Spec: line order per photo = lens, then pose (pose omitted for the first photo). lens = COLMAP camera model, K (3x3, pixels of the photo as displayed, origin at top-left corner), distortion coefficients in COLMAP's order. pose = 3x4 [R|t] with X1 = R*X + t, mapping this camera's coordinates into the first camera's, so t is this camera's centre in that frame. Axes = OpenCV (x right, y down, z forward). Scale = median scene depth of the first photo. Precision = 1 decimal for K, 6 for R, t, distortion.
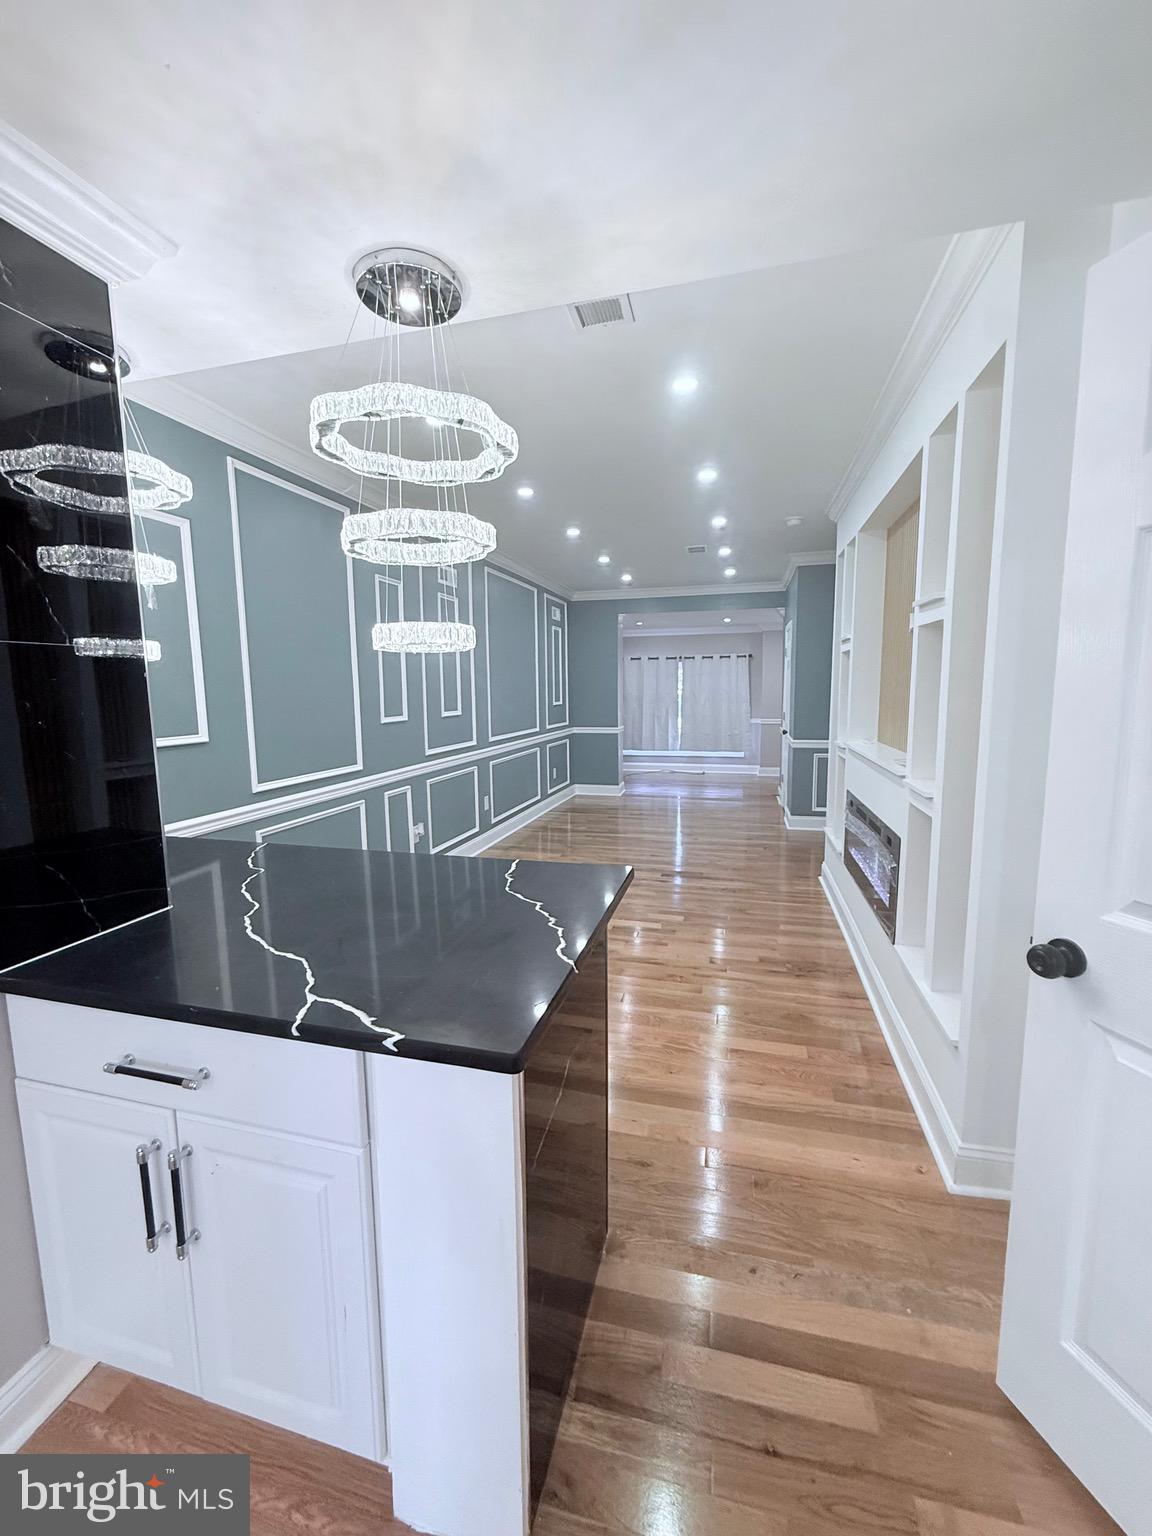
lens RADIAL K [[613.0, 0, 579.7], [0, 613.0, 760.2], [0, 0, 1]] dist [-0.000738, -0.000271]
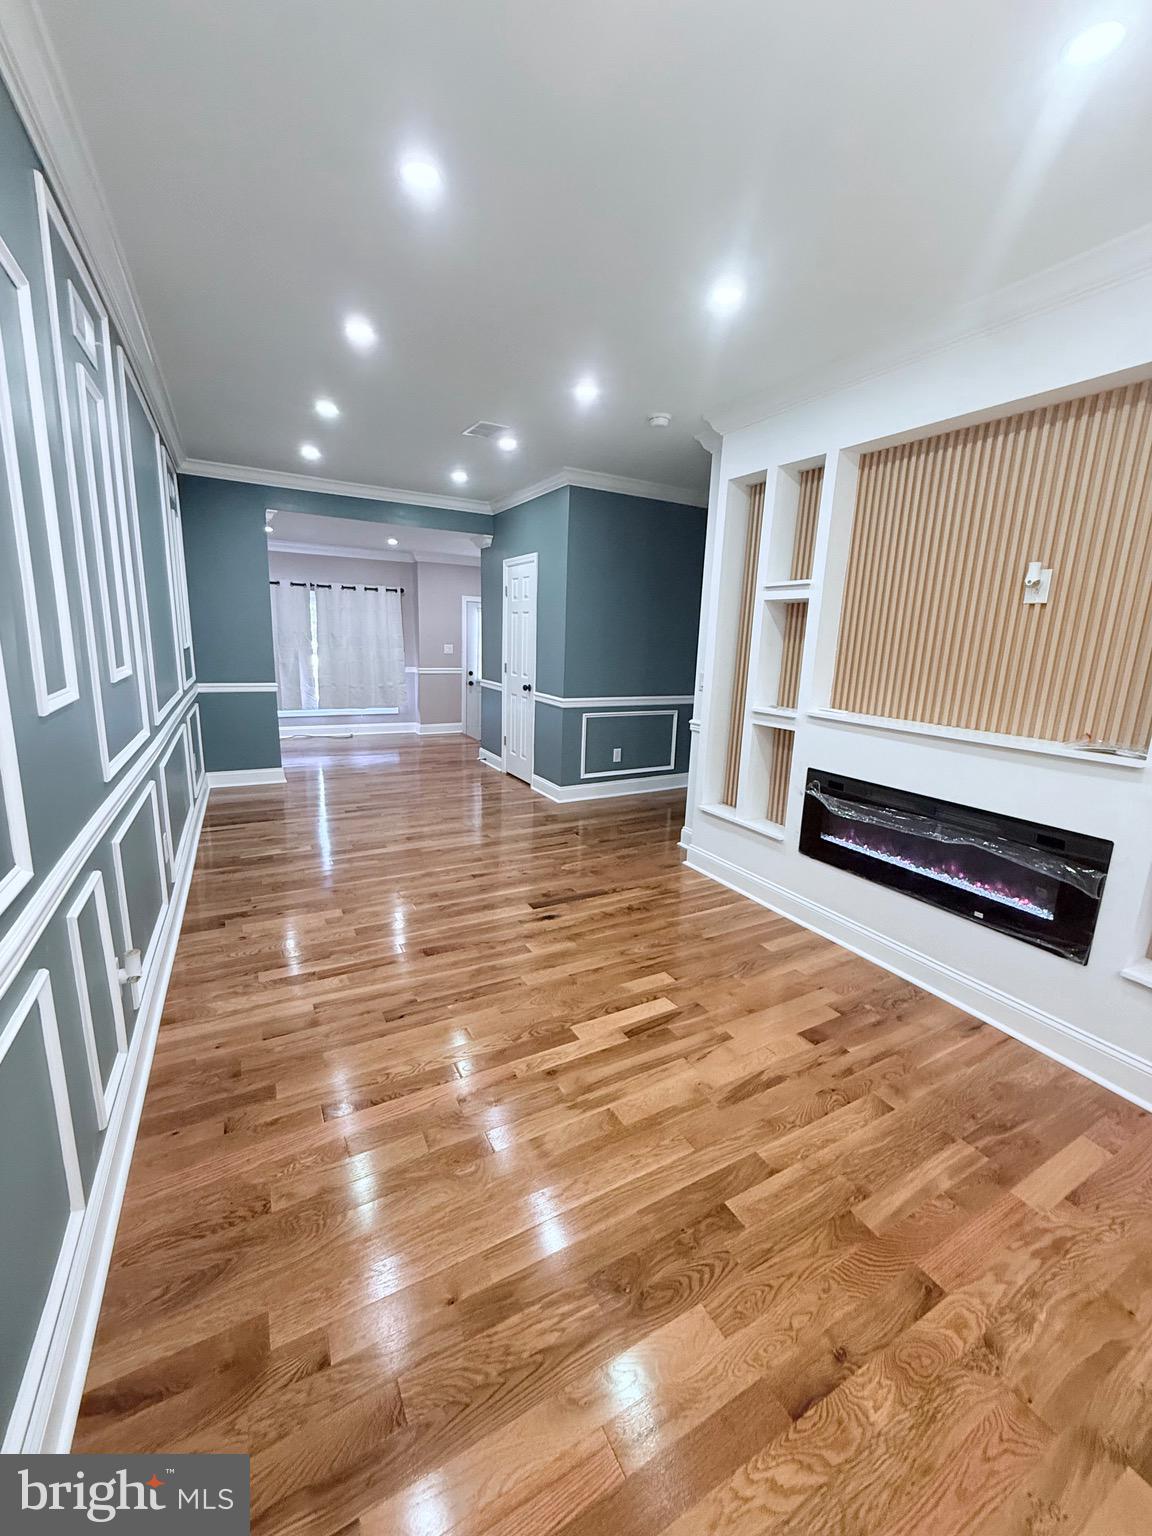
lens RADIAL K [[613.0, 0, 574.2], [0, 613.0, 756.6], [0, 0, 1]] dist [-0.000738, -0.000271]
pose [[0.722630, -0.100396, 0.683906, -0.306090], [0.038917, 0.993736, 0.104758, -0.055097], [-0.690139, -0.049086, 0.722010, 0.507262]]
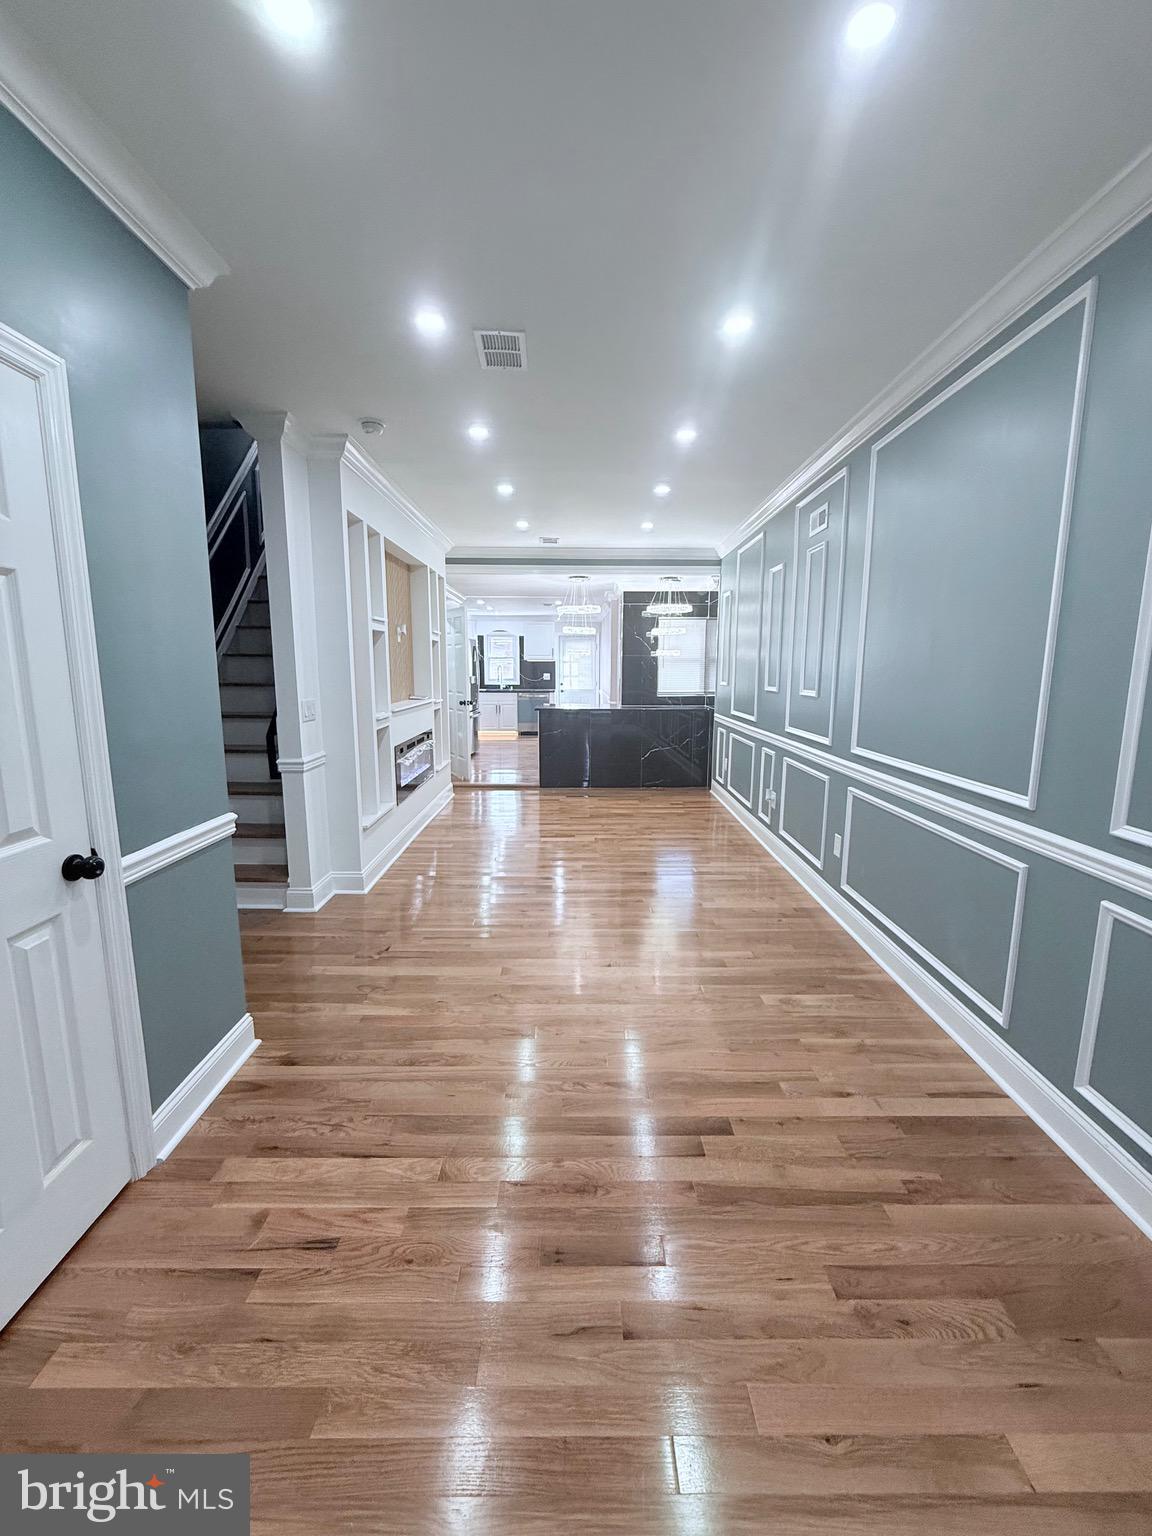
lens RADIAL K [[613.0, 0, 571.0], [0, 613.0, 760.9], [0, 0, 1]] dist [-0.000738, -0.000271]
pose [[-0.967226, 0.055343, -0.247811, 0.352384], [-0.013780, 0.963078, 0.268869, -0.225293], [0.253541, 0.263472, -0.930752, 1.916597]]
